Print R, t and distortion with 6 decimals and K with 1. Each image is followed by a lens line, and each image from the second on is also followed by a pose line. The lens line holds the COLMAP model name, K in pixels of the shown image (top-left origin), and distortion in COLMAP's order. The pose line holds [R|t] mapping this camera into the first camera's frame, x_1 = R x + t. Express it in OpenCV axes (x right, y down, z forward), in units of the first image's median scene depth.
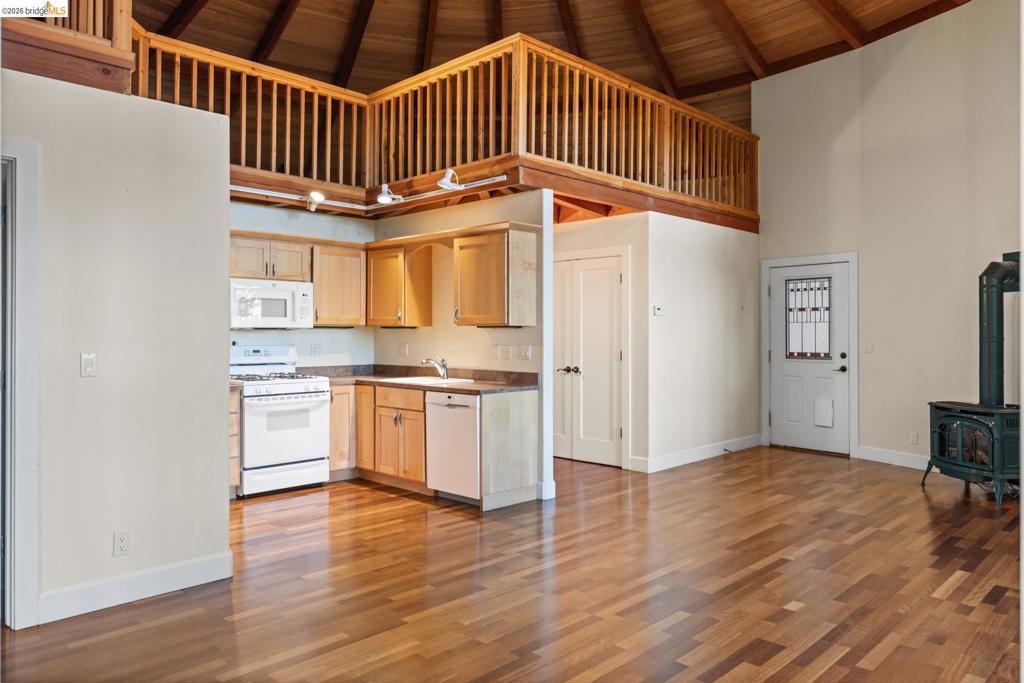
lens RADIAL K [[711.2, 0, 512.0], [0, 711.2, 341.5], [0, 0, 1]] dist [-0.001361, -0.000483]
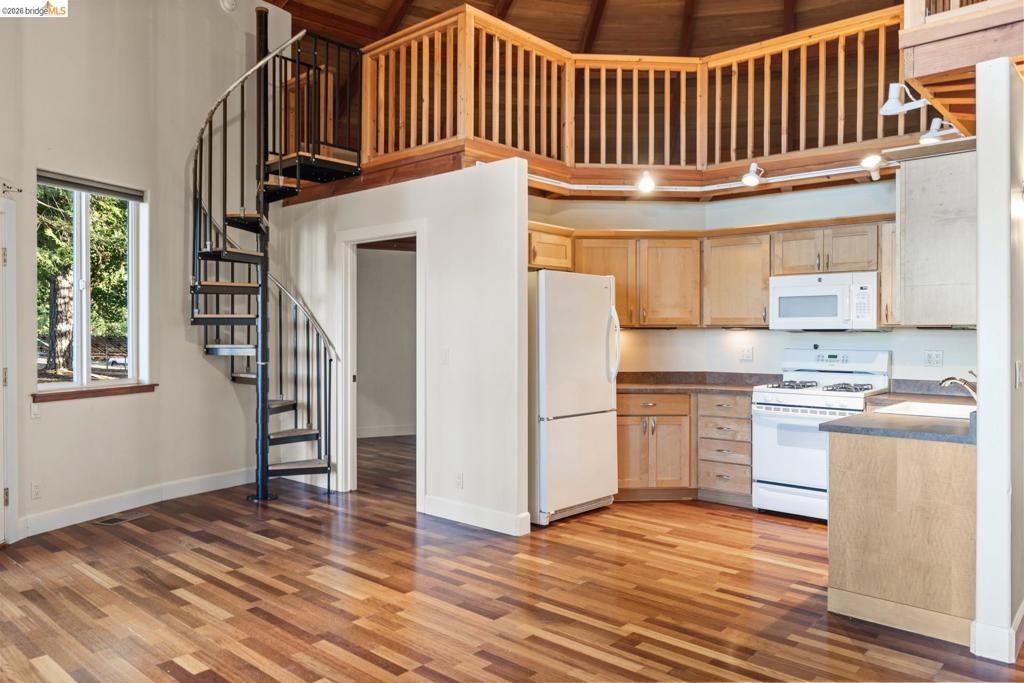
lens RADIAL K [[740.1, 0, 512.0], [0, 740.1, 341.5], [0, 0, 1]] dist [-0.005563, -0.000910]
pose [[0.040949, 0.010630, -0.999105, 0.677734], [-0.016512, 0.999814, 0.009961, -0.009083], [0.999025, 0.016090, 0.041117, 0.743698]]
